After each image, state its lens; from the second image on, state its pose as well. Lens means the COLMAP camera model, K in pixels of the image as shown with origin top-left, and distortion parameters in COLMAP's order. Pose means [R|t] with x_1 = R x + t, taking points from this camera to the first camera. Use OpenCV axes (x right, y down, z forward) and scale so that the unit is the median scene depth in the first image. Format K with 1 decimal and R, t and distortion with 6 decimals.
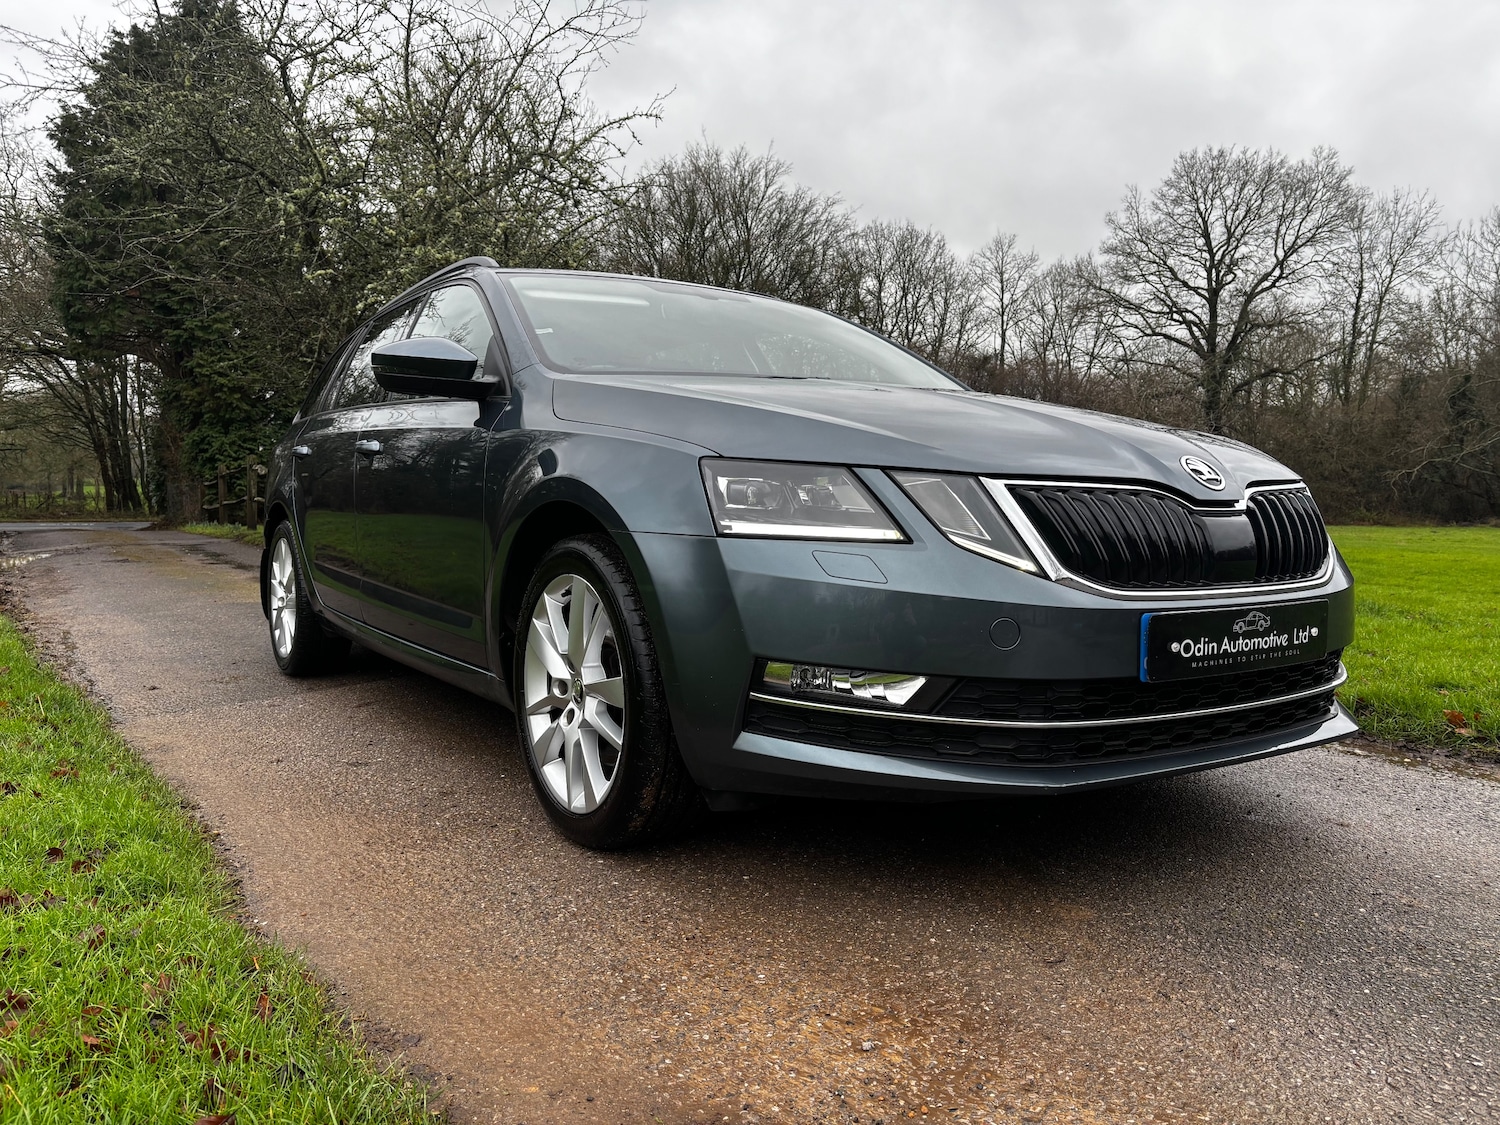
lens RADIAL K [[1129.2, 0, 740.2], [0, 1129.2, 565.1], [0, 0, 1]] dist [0.043495, -0.042671]
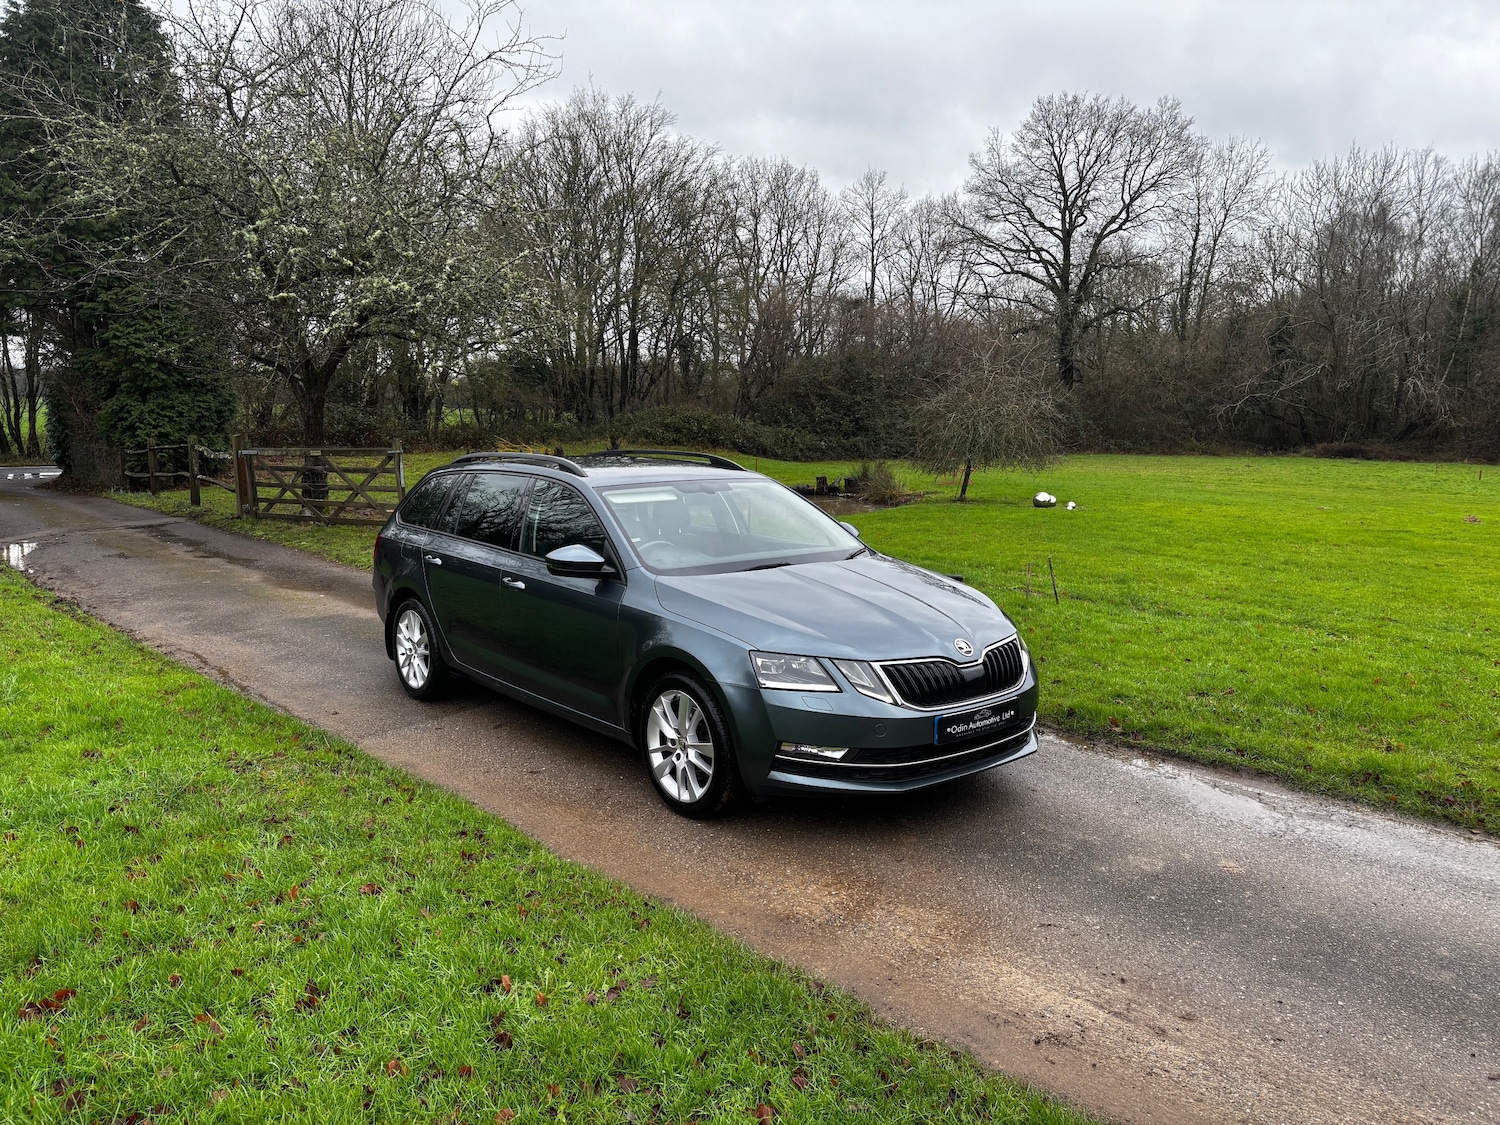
lens RADIAL K [[1129.2, 0, 741.9], [0, 1129.2, 564.1], [0, 0, 1]] dist [0.043495, -0.042671]
pose [[0.993619, -0.020006, 0.111002, -0.026083], [0.011794, 0.997177, 0.074150, -0.038278], [-0.112173, -0.072368, 0.991050, -0.108389]]
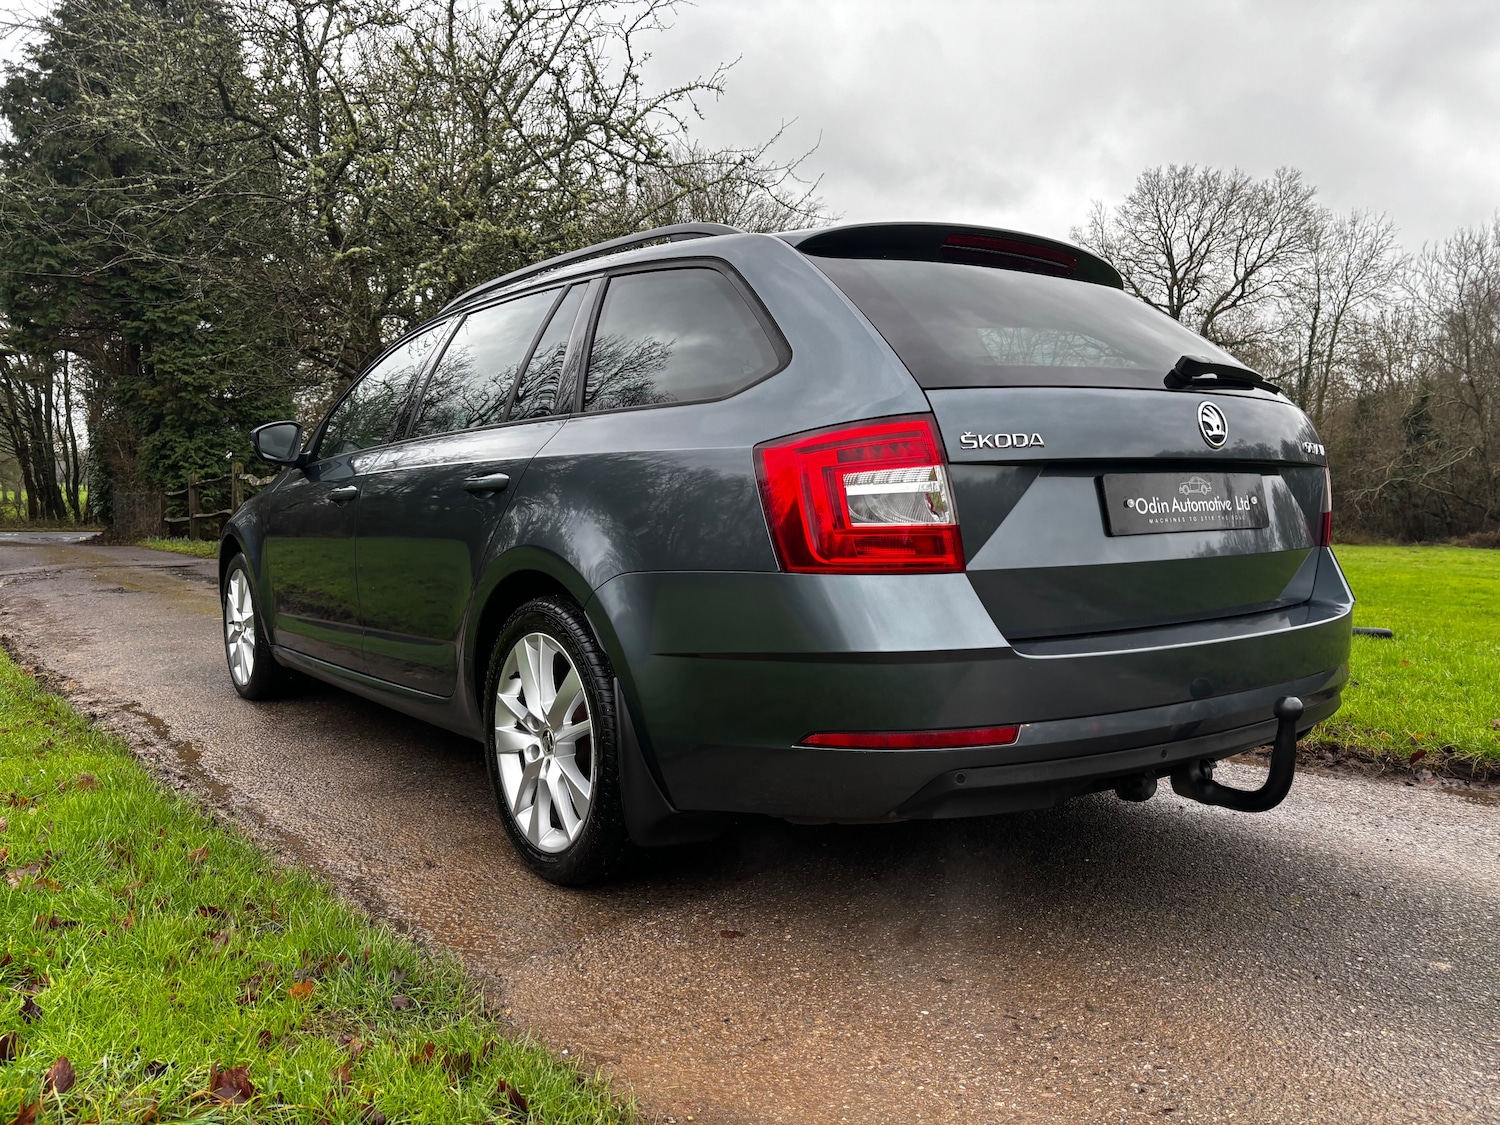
lens RADIAL K [[1129.2, 0, 743.2], [0, 1129.2, 568.8], [0, 0, 1]] dist [0.043495, -0.042671]
pose [[0.997878, 0.005382, 0.064891, -0.074793], [-0.004948, 0.999964, -0.006849, -0.008400], [-0.064925, 0.006513, 0.997869, 0.076110]]
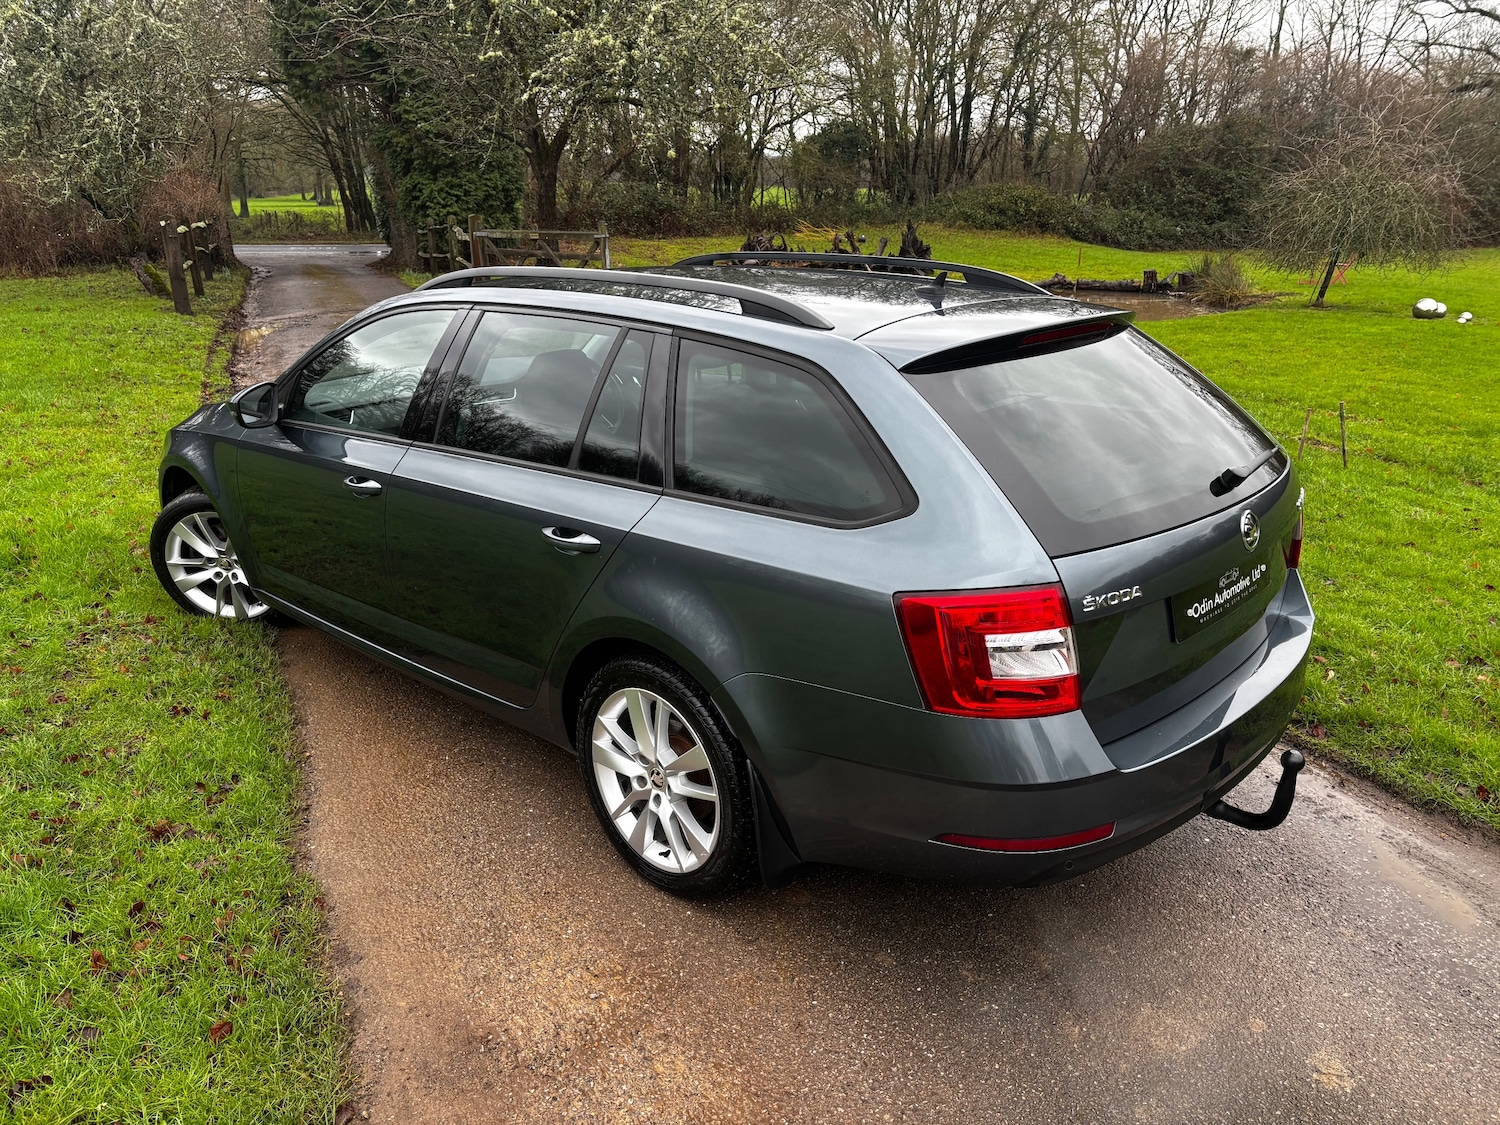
lens RADIAL K [[1129.2, 0, 750.1], [0, 1129.2, 571.0], [0, 0, 1]] dist [0.043495, -0.042671]
pose [[0.982315, 0.057587, -0.178159, 0.039668], [-0.009577, 0.965736, 0.259352, -0.042251], [0.186989, -0.253059, 0.949208, -0.028537]]
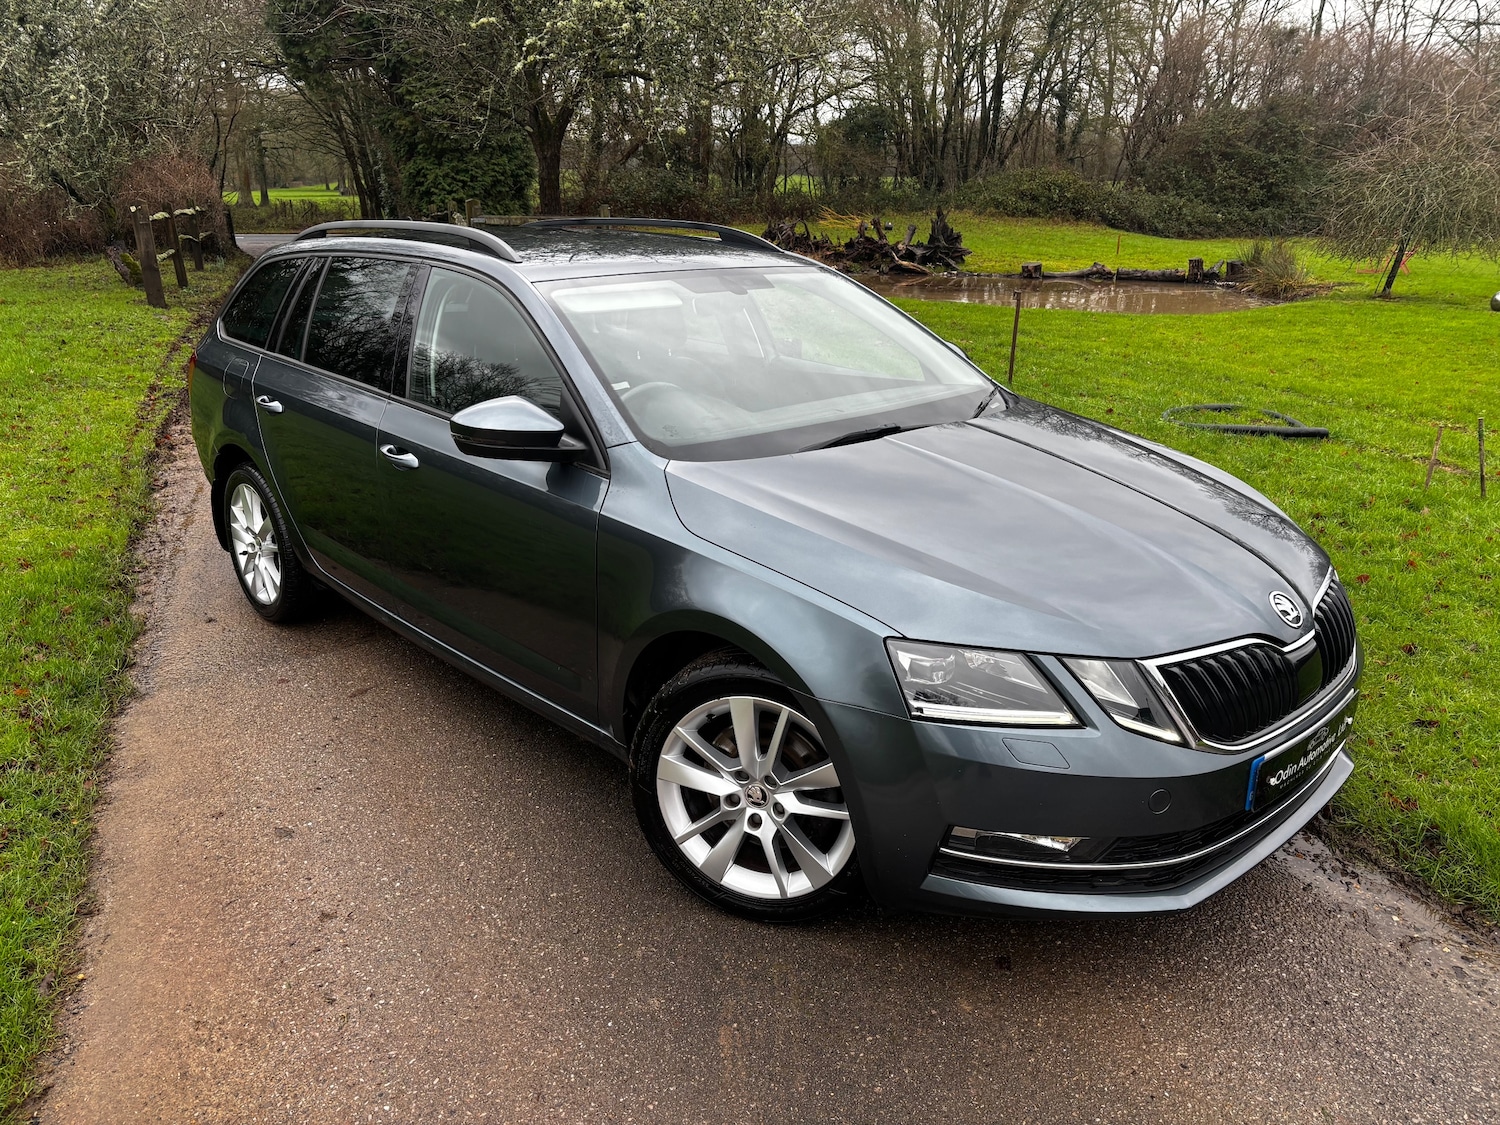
lens RADIAL K [[1129.2, 0, 748.9], [0, 1129.2, 567.7], [0, 0, 1]] dist [0.043495, -0.042671]
pose [[0.978100, 0.063074, -0.198347, 0.032371], [-0.008407, 0.964171, 0.265147, -0.041702], [0.207964, -0.257672, 0.943587, 0.026164]]
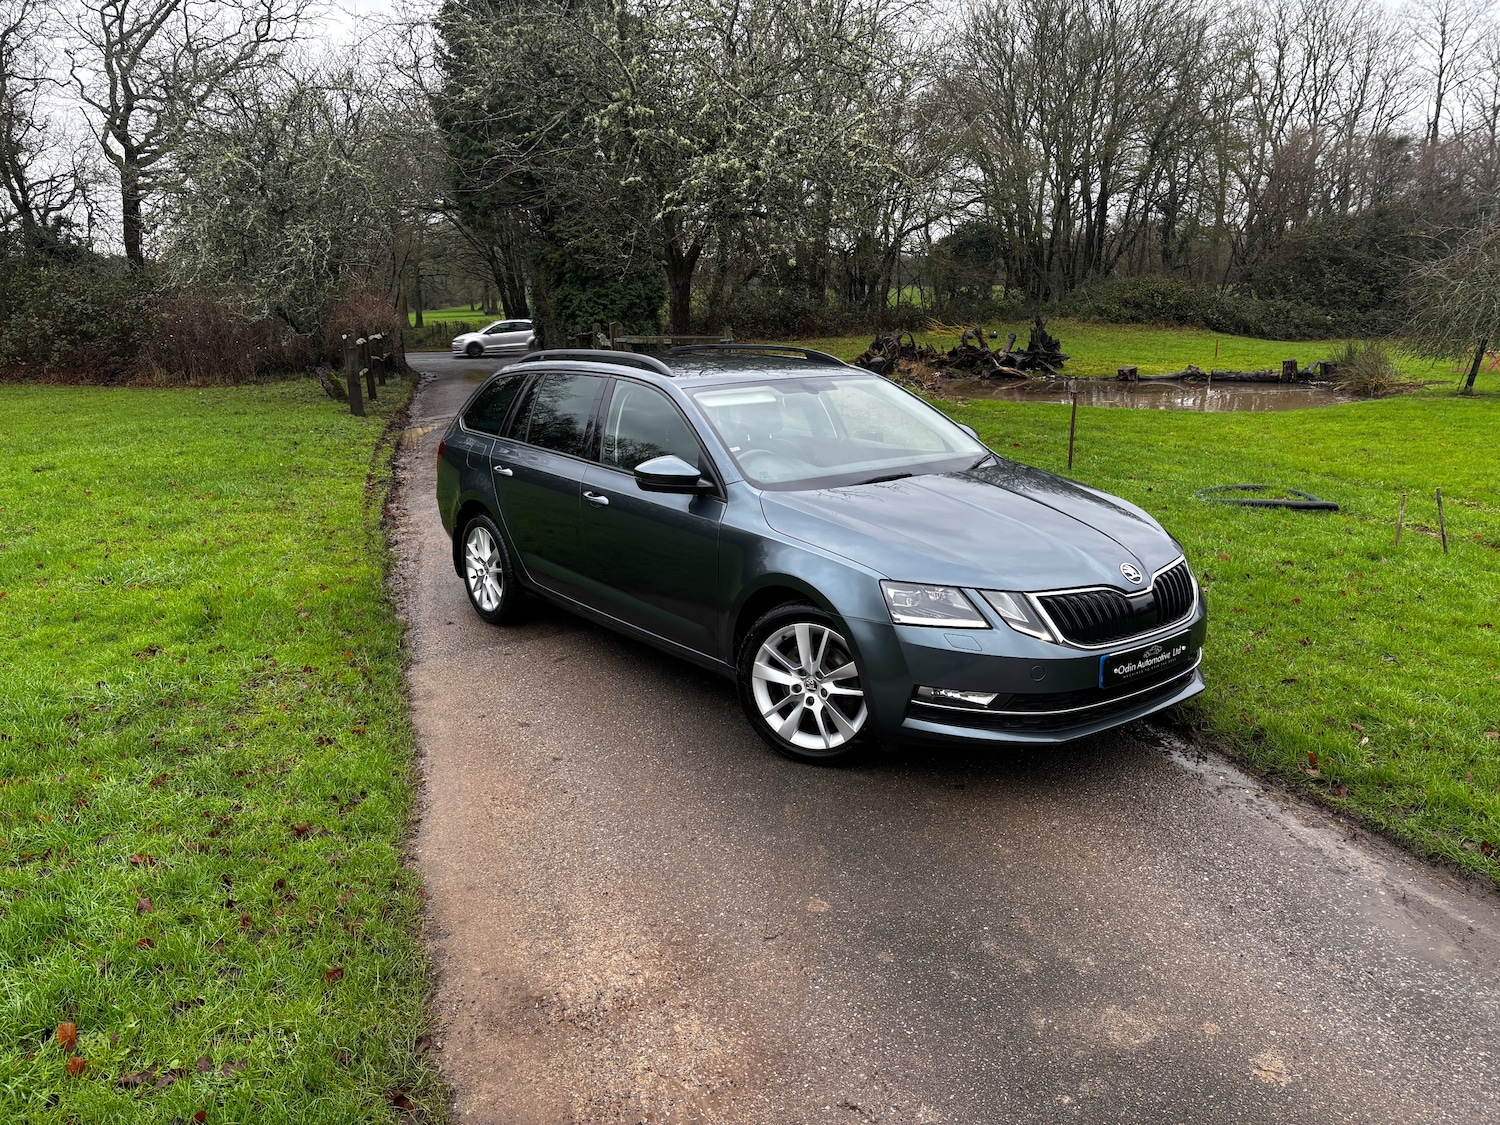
lens RADIAL K [[1129.2, 0, 735.2], [0, 1129.2, 565.7], [0, 0, 1]] dist [0.043495, -0.042671]
pose [[0.947885, 0.048889, -0.314841, 0.057862], [0.007339, 0.984545, 0.174978, -0.042670], [0.318530, -0.168170, 0.932876, -0.047859]]
